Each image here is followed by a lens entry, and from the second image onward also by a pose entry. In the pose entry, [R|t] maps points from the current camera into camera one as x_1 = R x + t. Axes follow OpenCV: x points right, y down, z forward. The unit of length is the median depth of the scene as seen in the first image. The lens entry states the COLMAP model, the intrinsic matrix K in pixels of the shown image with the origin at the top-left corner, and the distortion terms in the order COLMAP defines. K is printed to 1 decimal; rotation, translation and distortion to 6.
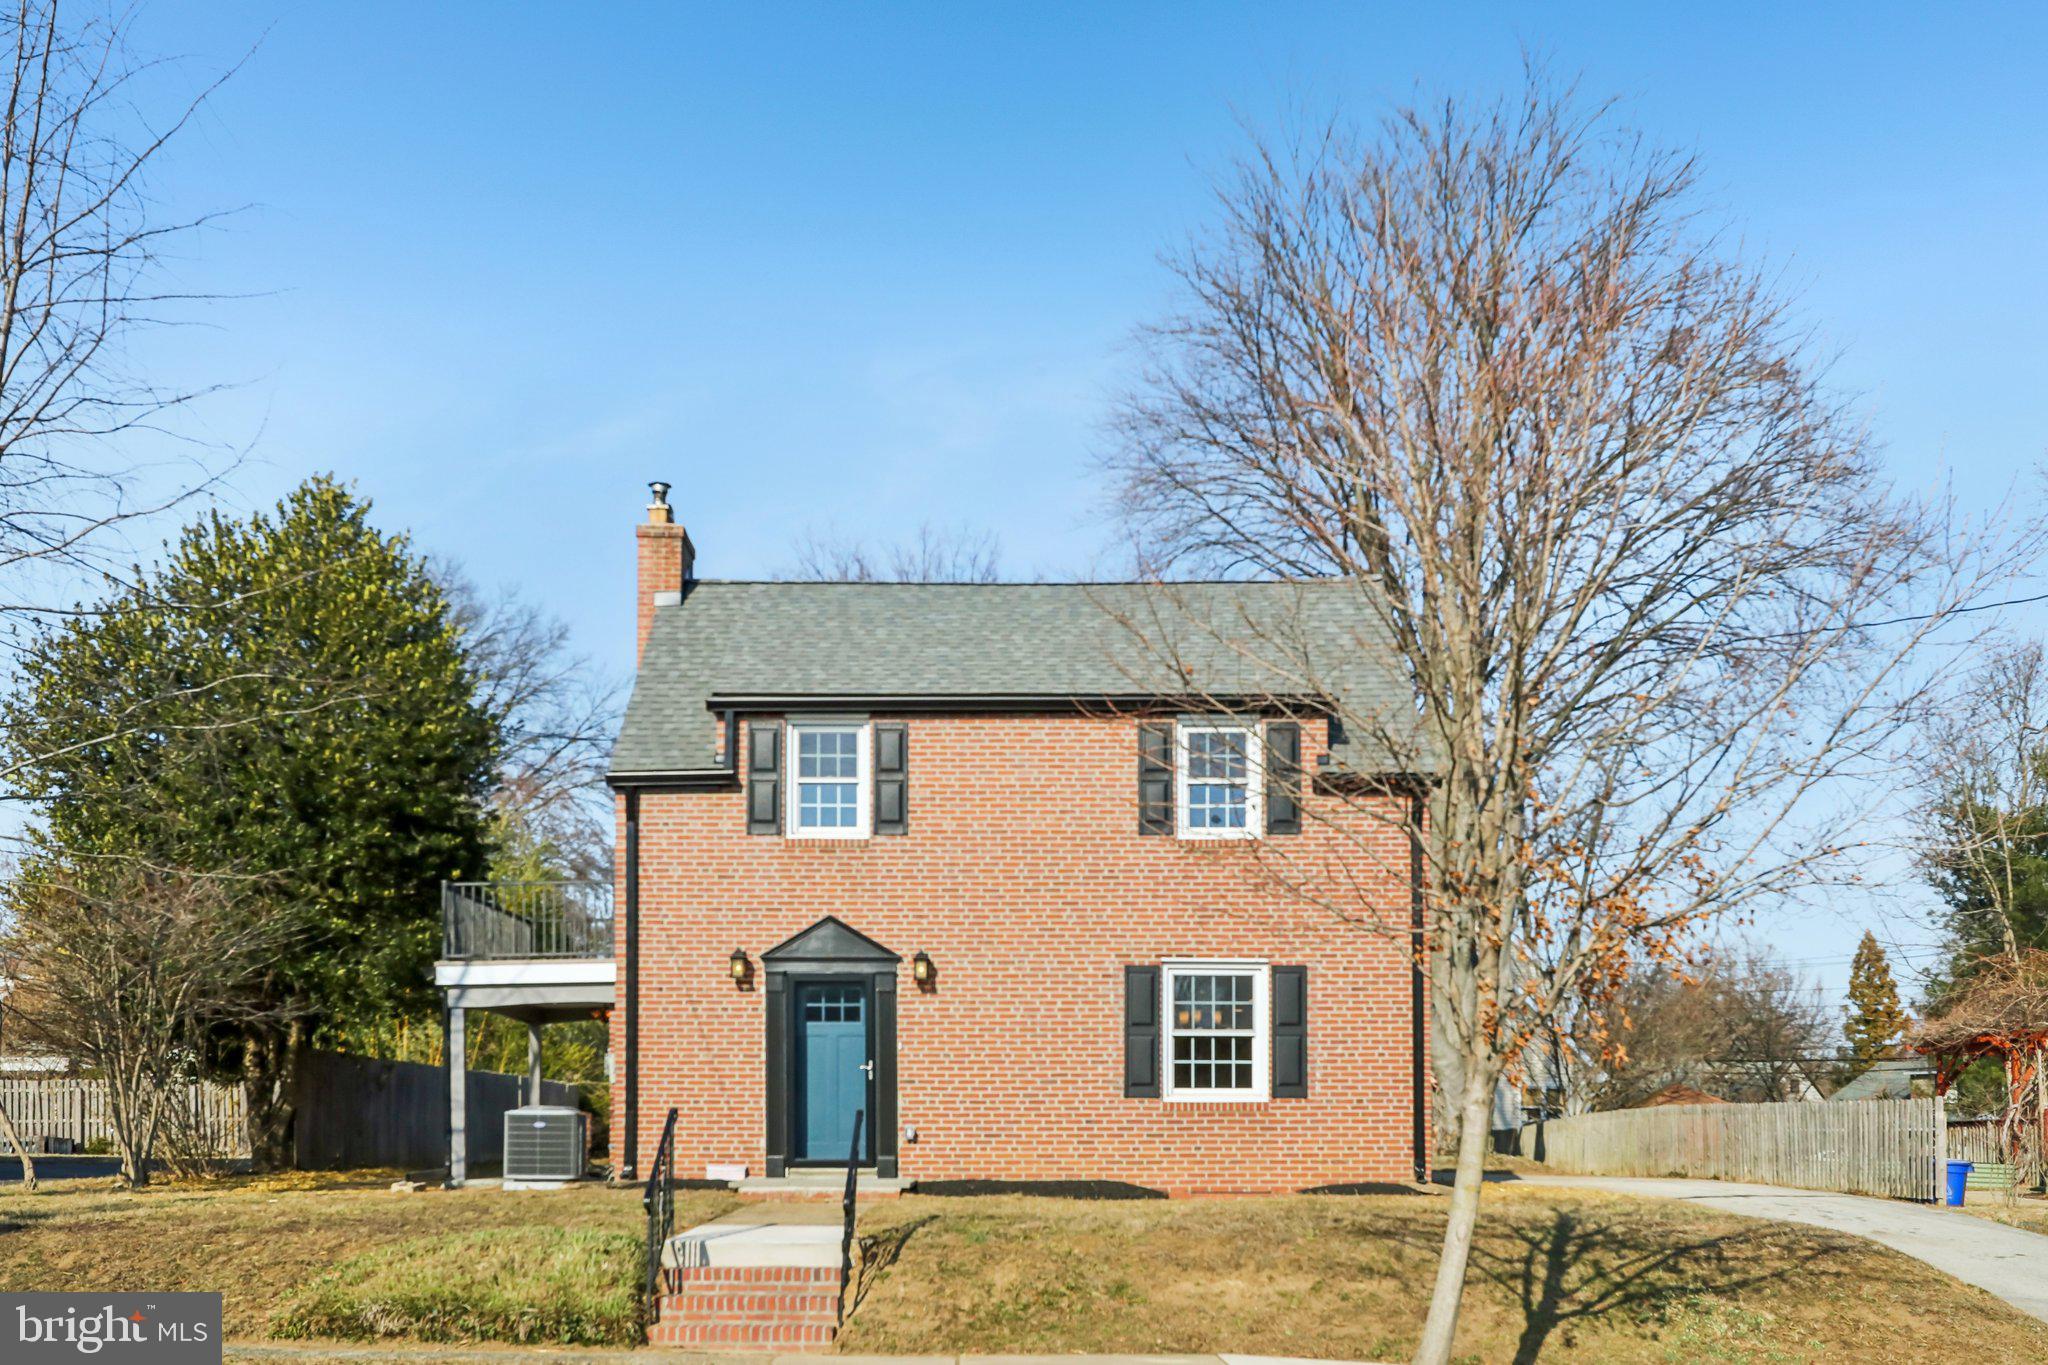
lens RADIAL K [[1954.0, 0, 1024.0], [0, 1954.0, 682.5], [0, 0, 1]] dist [-0.022587, 0.002600]
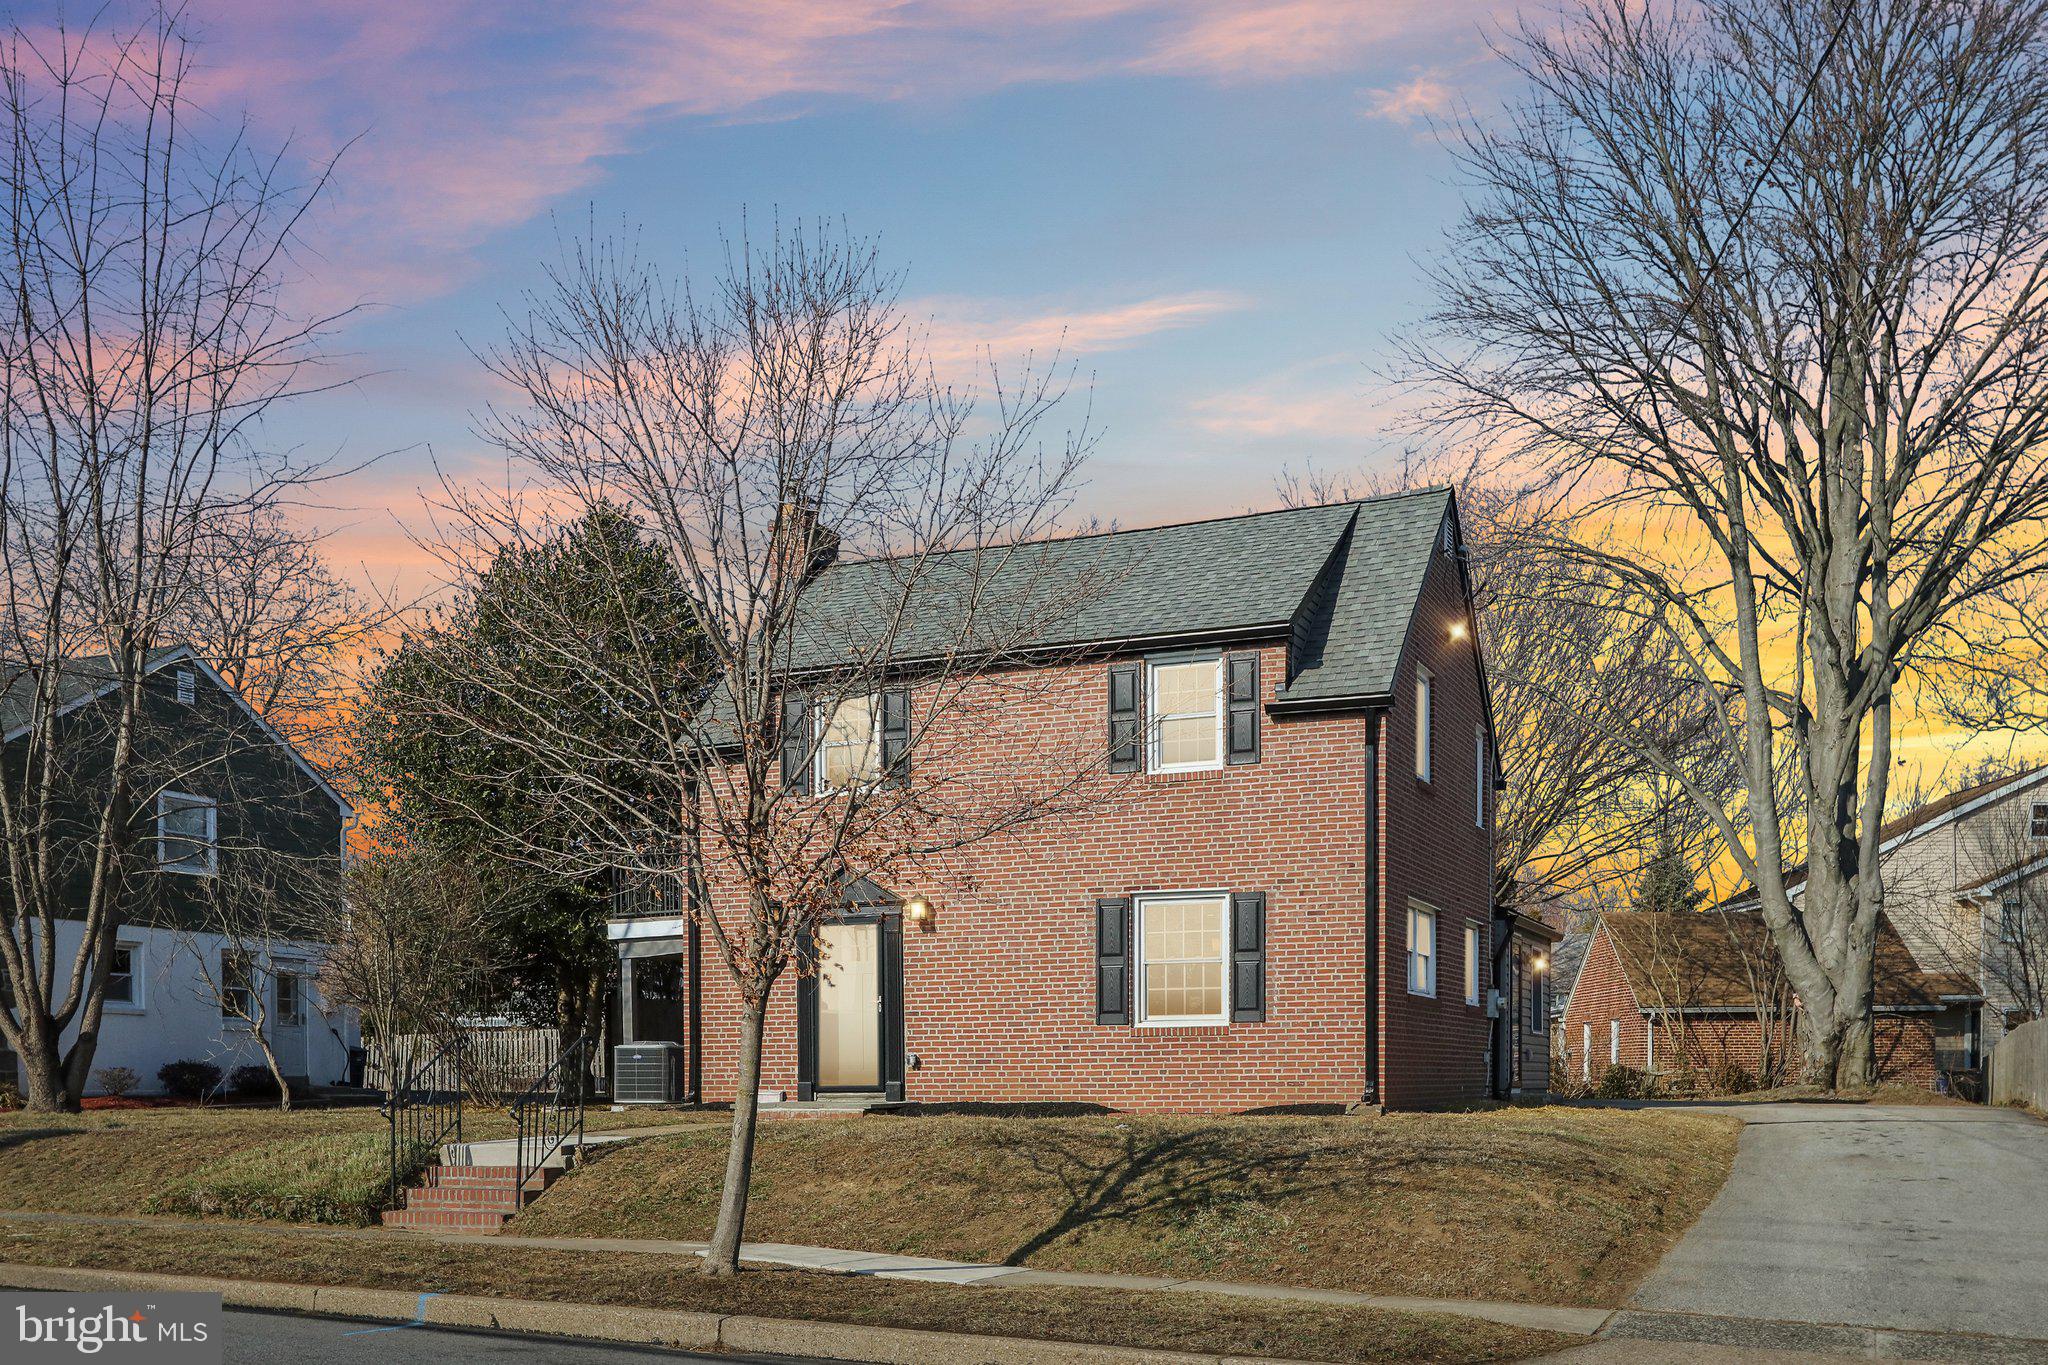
lens RADIAL K [[2109.9, 0, 1024.0], [0, 2109.9, 682.5], [0, 0, 1]] dist [-0.005743, -0.020259]
pose [[0.914074, -0.083378, -0.396884, 0.474660], [0.100939, 0.994614, 0.023524, -0.001632], [0.392785, -0.061564, 0.917567, -0.048011]]
